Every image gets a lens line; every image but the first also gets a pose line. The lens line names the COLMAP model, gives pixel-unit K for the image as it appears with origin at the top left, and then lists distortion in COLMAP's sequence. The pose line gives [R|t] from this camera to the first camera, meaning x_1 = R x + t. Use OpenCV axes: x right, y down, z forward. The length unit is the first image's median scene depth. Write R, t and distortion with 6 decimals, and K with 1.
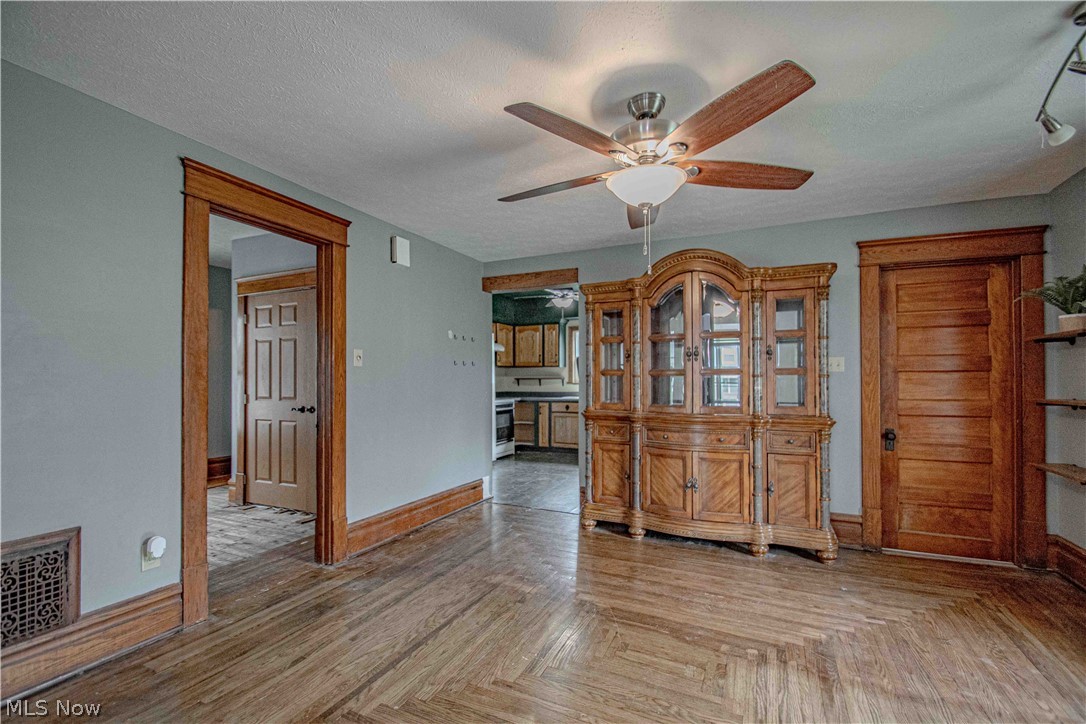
lens RADIAL K [[477.0, 0, 537.4], [0, 477.0, 370.3], [0, 0, 1]] dist [0.001481, -0.000053]
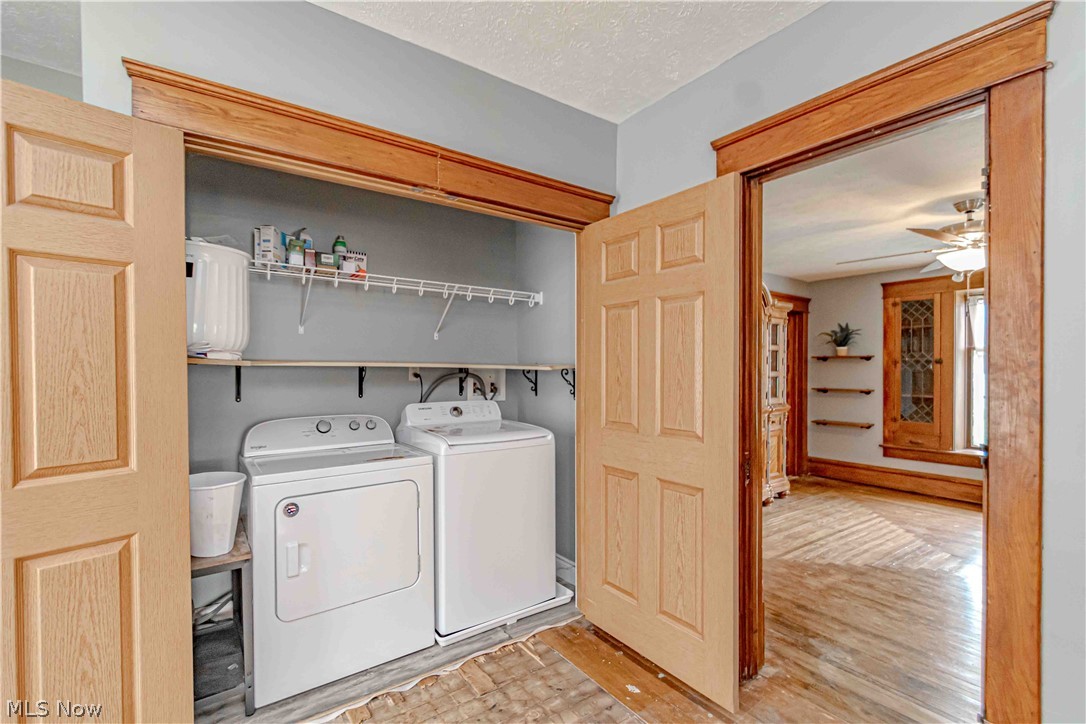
lens RADIAL K [[493.3, 0, 542.2], [0, 493.3, 371.4], [0, 0, 1]] dist [0.000634, 0.000051]
pose [[0.479951, -0.000254, 0.877295, -0.986327], [-0.017964, 0.999787, 0.010117, -0.008517], [-0.877111, -0.020615, 0.479845, 0.786497]]
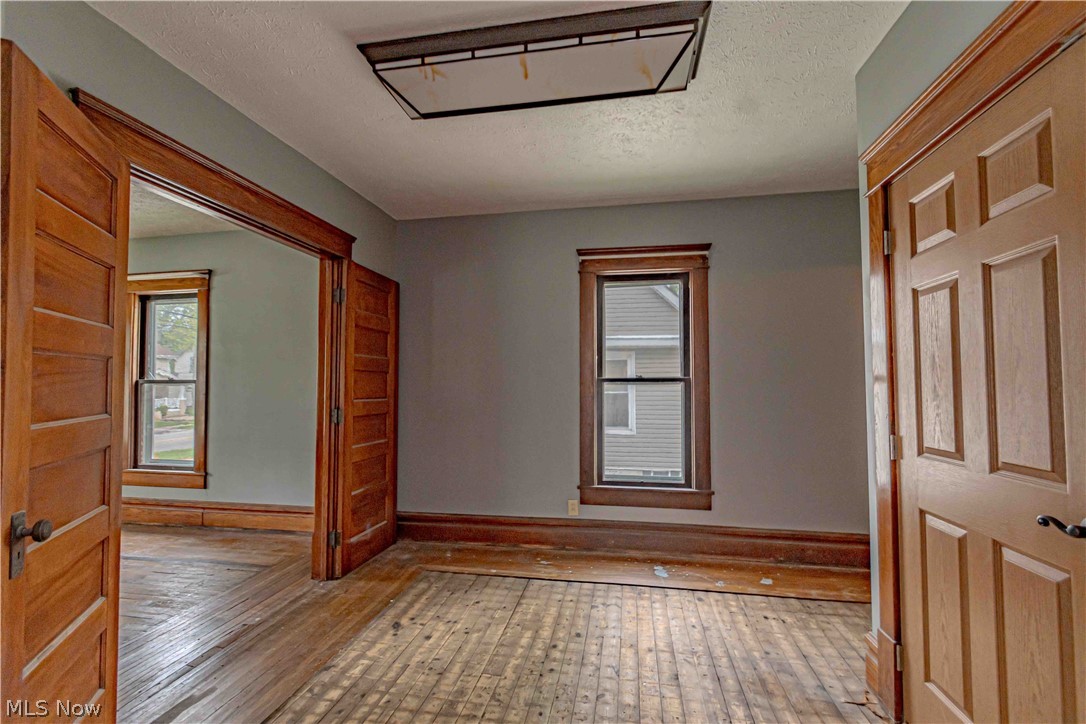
lens RADIAL K [[474.7, 0, 544.0], [0, 474.7, 370.8], [0, 0, 1]] dist [0.001150, 0.000123]
pose [[0.258616, -0.025562, -0.965642, -0.389031], [0.015417, 0.999632, -0.022333, 0.002714], [0.965857, -0.009111, 0.258915, 0.785134]]
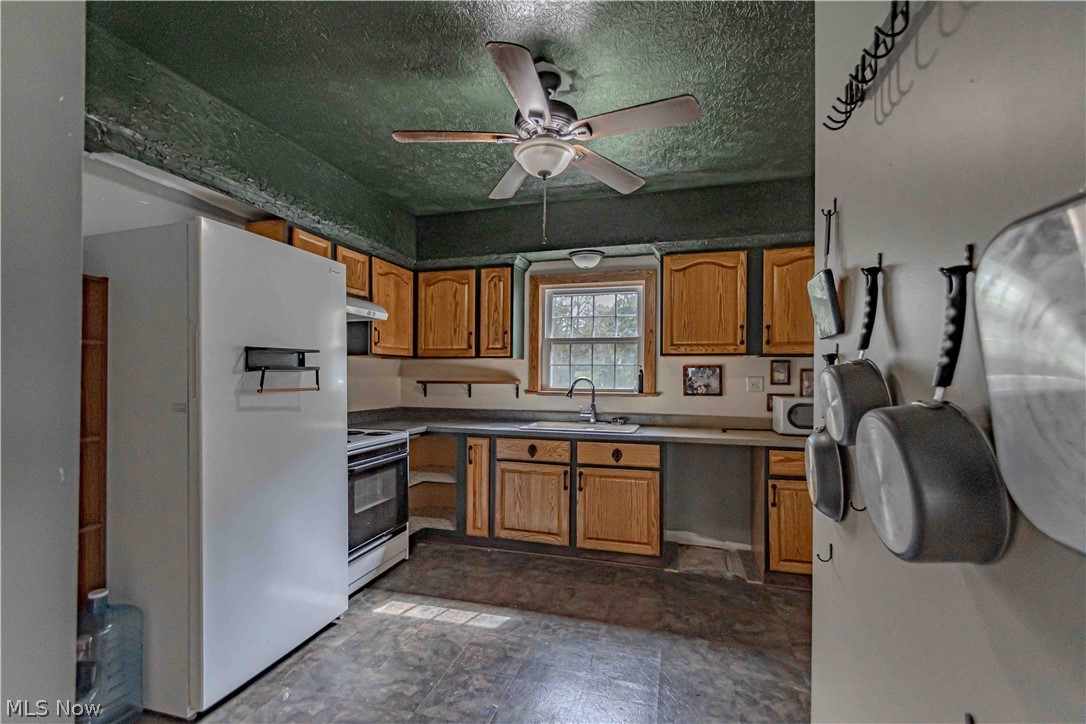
lens RADIAL K [[474.7, 0, 544.0], [0, 474.7, 370.8], [0, 0, 1]] dist [0.001150, 0.000123]
pose [[0.986211, 0.009540, 0.165215, 0.000582], [-0.011714, 0.999857, 0.012190, -0.003072], [-0.165075, -0.013957, 0.986182, 1.171362]]
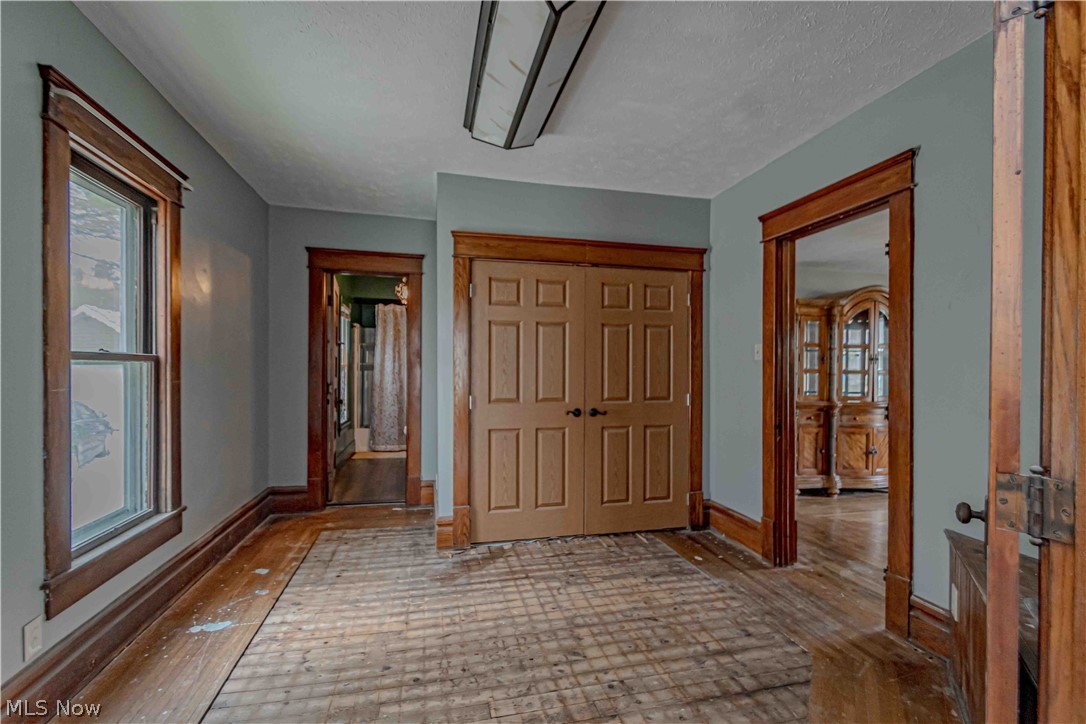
lens RADIAL K [[477.0, 0, 537.4], [0, 477.0, 370.3], [0, 0, 1]] dist [0.001481, -0.000053]
pose [[0.780175, 0.009669, 0.625486, -1.232416], [-0.021507, 0.999704, 0.011372, 0.001475], [-0.625191, -0.022324, 0.780152, 0.468332]]
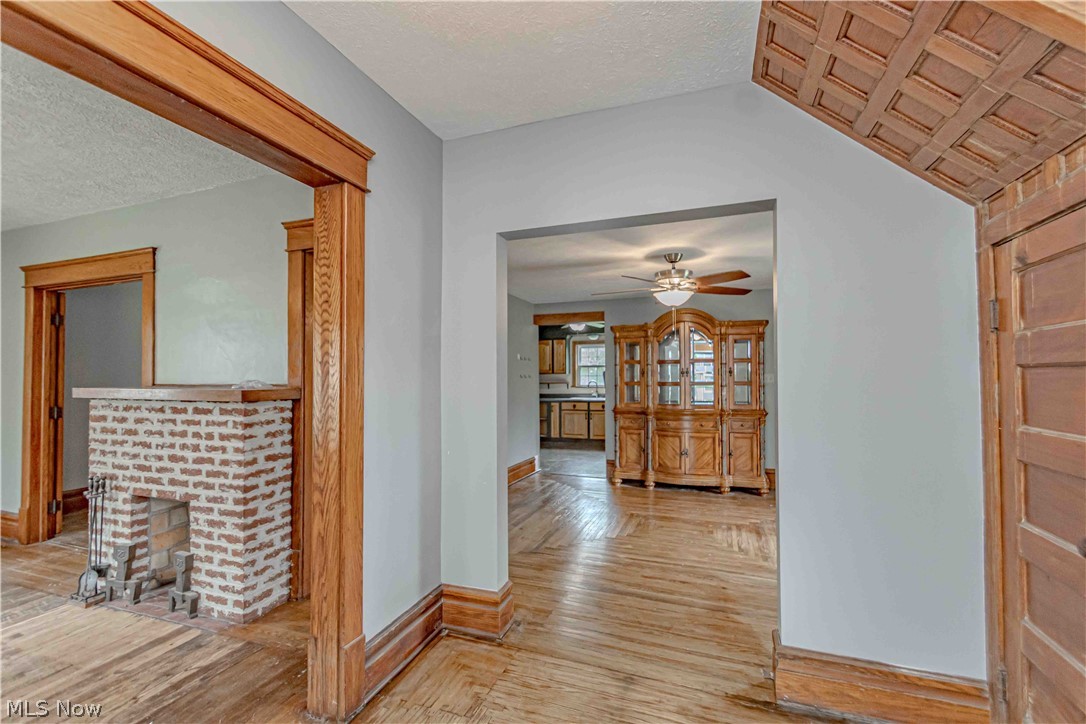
lens RADIAL K [[474.7, 0, 544.0], [0, 474.7, 370.8], [0, 0, 1]] dist [0.001150, 0.000123]
pose [[0.995945, -0.001707, 0.089953, -0.271089], [0.001497, 0.999996, 0.002402, -0.040617], [-0.089956, -0.002257, 0.995943, -0.515699]]
